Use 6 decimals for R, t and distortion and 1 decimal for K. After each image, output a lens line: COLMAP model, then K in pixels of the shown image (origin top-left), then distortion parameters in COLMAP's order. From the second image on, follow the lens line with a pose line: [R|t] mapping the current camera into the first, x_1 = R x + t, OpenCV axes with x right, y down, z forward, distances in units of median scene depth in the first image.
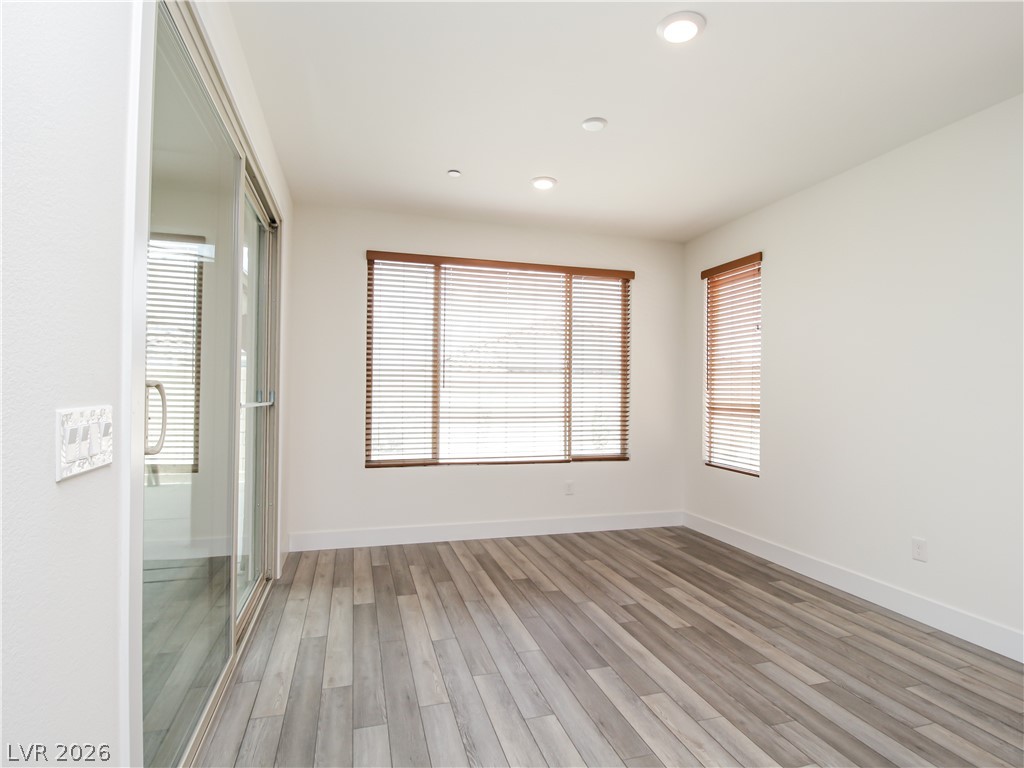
lens RADIAL K [[543.5, 0, 518.7], [0, 543.5, 382.5], [0, 0, 1]] dist [-0.000033, -0.022357]
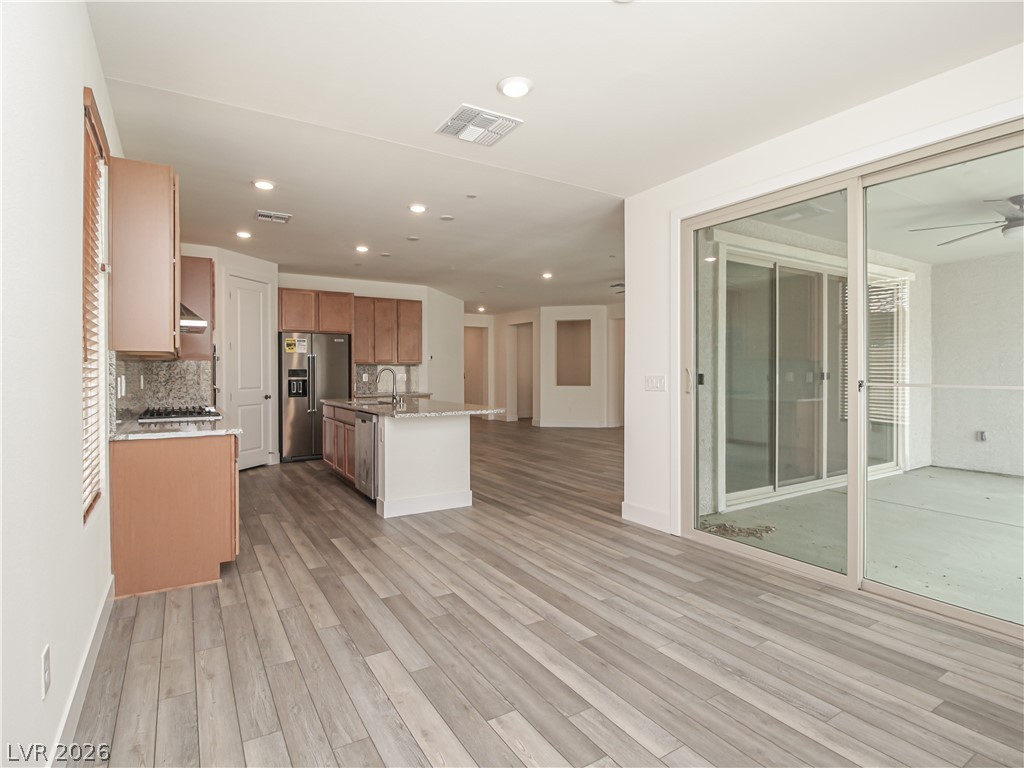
lens RADIAL K [[543.5, 0, 518.7], [0, 543.5, 382.5], [0, 0, 1]] dist [-0.000033, -0.022357]
pose [[-0.964990, -0.004186, -0.262254, 0.531098], [-0.004387, 0.999990, 0.000180, 0.041457], [0.262251, 0.001324, -0.964999, 1.907358]]
